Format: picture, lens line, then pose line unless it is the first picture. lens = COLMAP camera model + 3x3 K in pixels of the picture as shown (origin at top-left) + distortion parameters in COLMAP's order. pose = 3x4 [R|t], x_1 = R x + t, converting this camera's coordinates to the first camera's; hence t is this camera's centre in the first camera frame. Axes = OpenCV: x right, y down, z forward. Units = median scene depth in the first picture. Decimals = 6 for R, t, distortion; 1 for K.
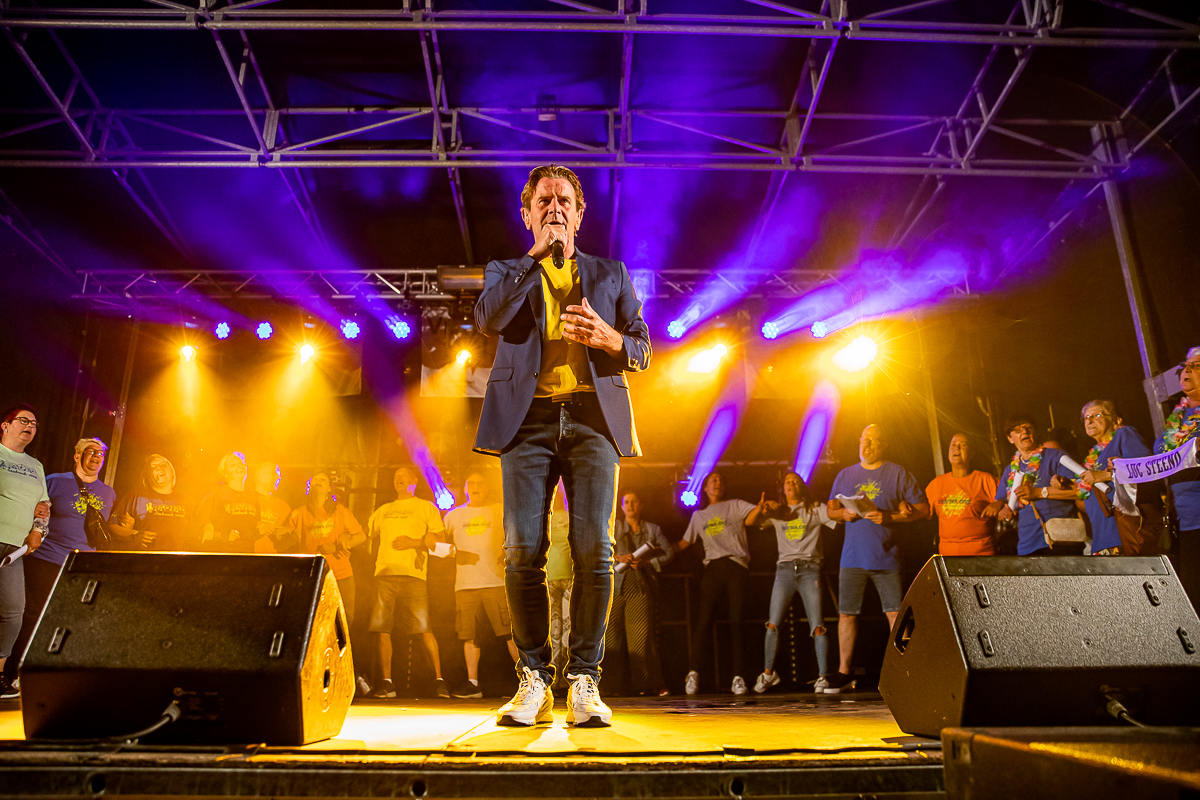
lens RADIAL K [[858.6, 0, 592.8], [0, 858.6, 405.4], [0, 0, 1]] dist [-0.101315, 0.084658]
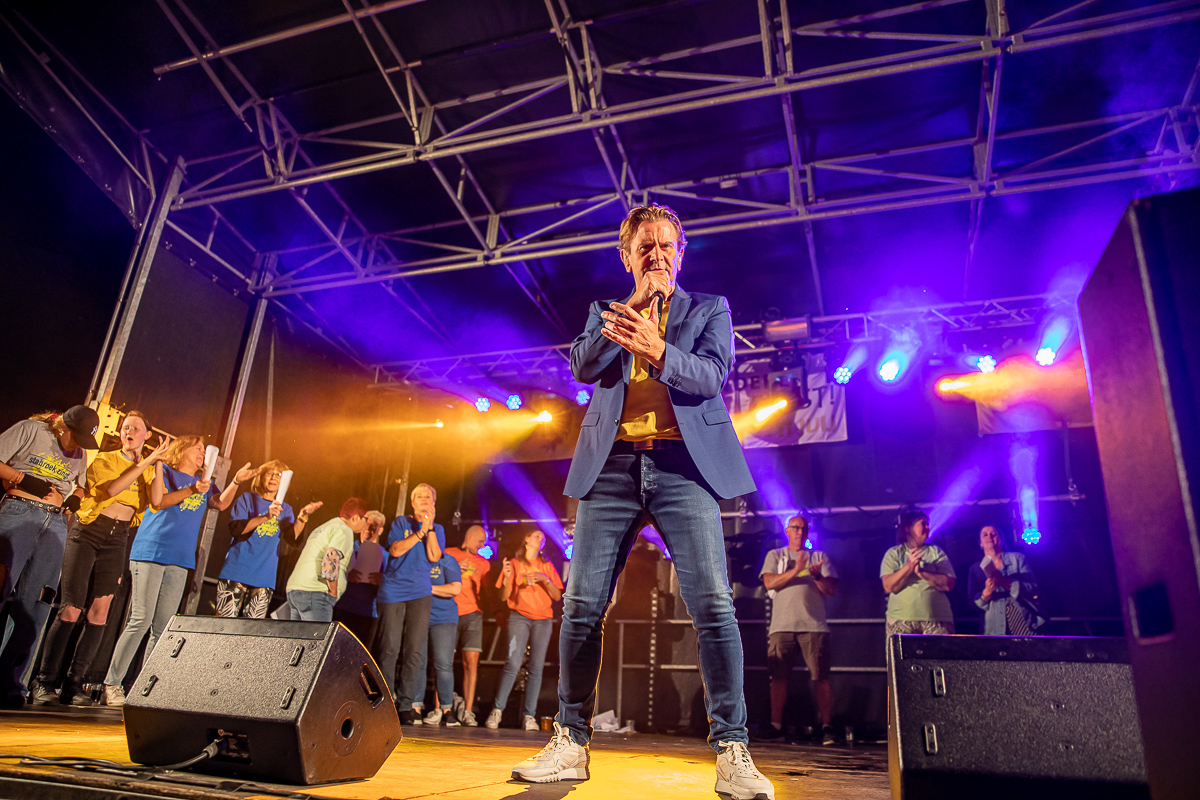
lens RADIAL K [[815.7, 0, 600.0], [0, 815.7, 400.0], [0, 0, 1]] dist [-0.102631, 0.084649]
pose [[0.936234, -0.079148, -0.342348, 0.120392], [0.055981, 0.995454, -0.077049, -0.001611], [0.346890, 0.052971, 0.936409, 0.013723]]
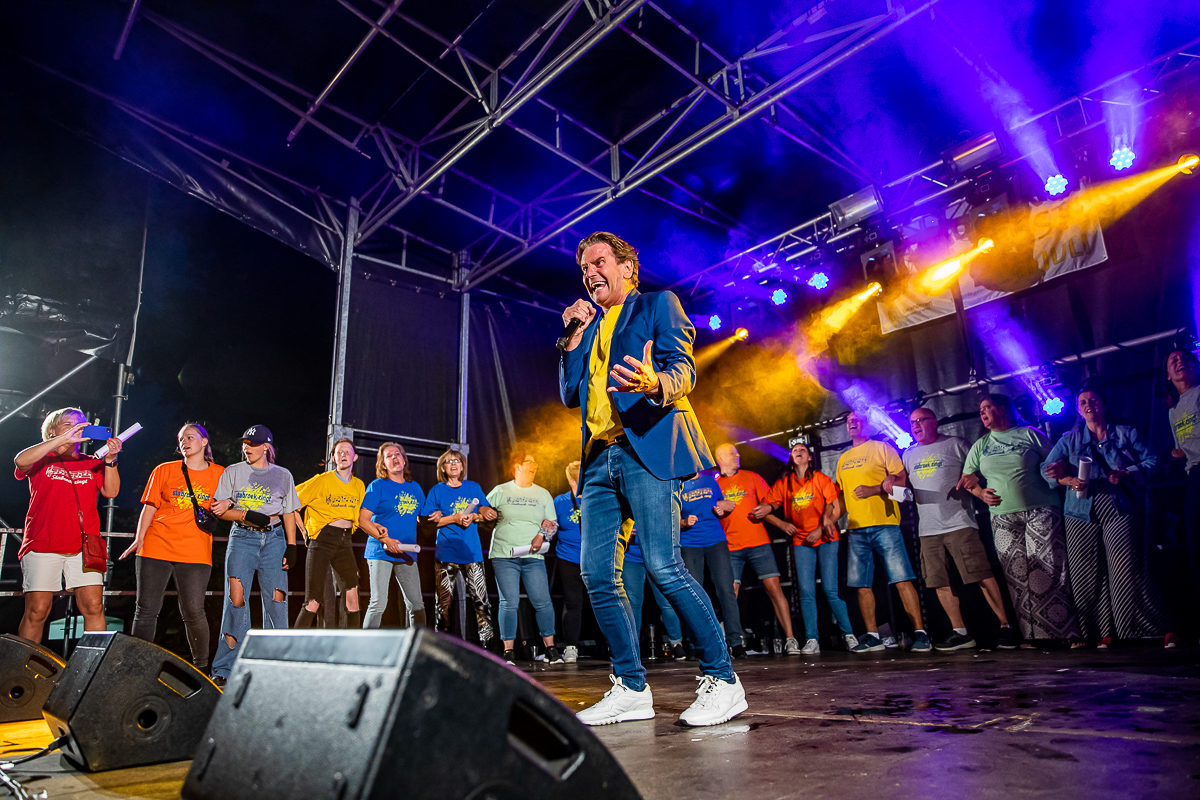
lens RADIAL K [[815.7, 0, 600.0], [0, 815.7, 400.0], [0, 0, 1]] dist [-0.102631, 0.084649]
pose [[0.625771, -0.227530, -0.746083, 0.336827], [0.277690, 0.958826, -0.059500, 0.033443], [0.728902, -0.169947, 0.663189, 0.213324]]
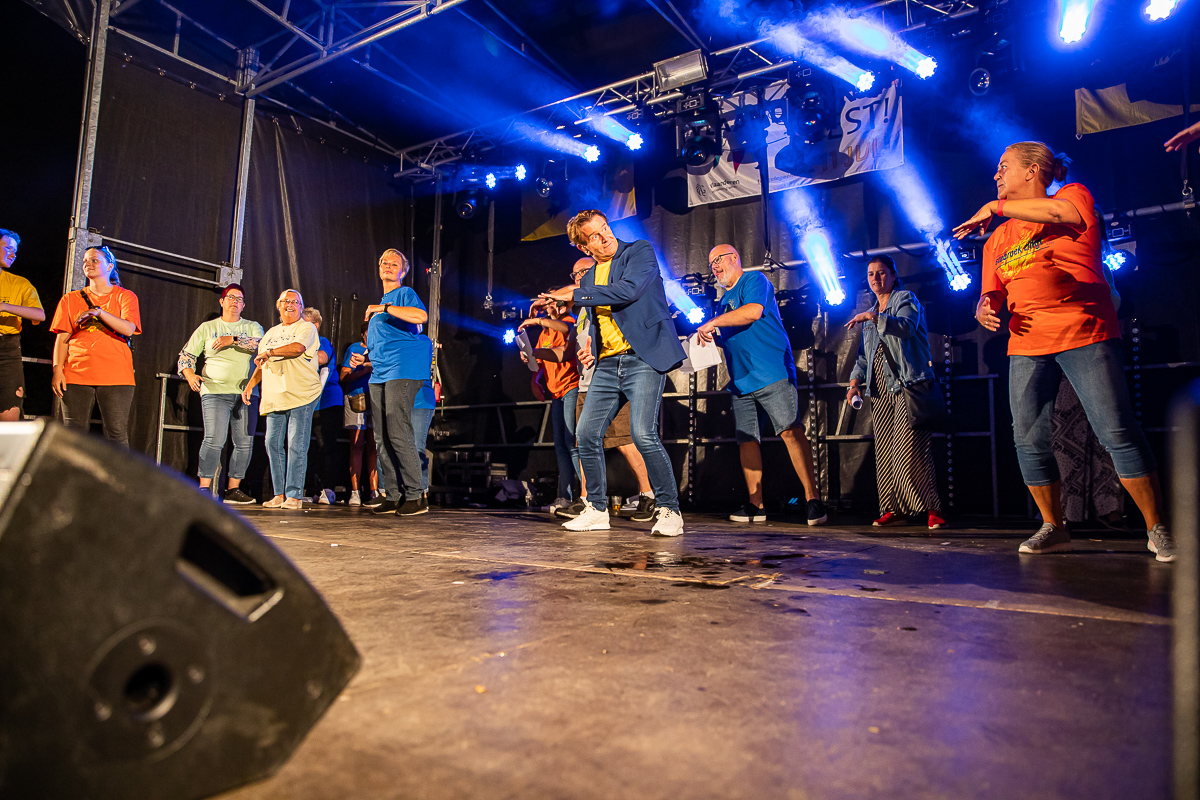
lens RADIAL K [[815.7, 0, 600.0], [0, 815.7, 400.0], [0, 0, 1]] dist [-0.102631, 0.084649]
pose [[0.807089, -0.038136, -0.589196, 0.320329], [0.163649, 0.973264, 0.161173, 0.048186], [0.567297, -0.226502, 0.791752, 0.238978]]
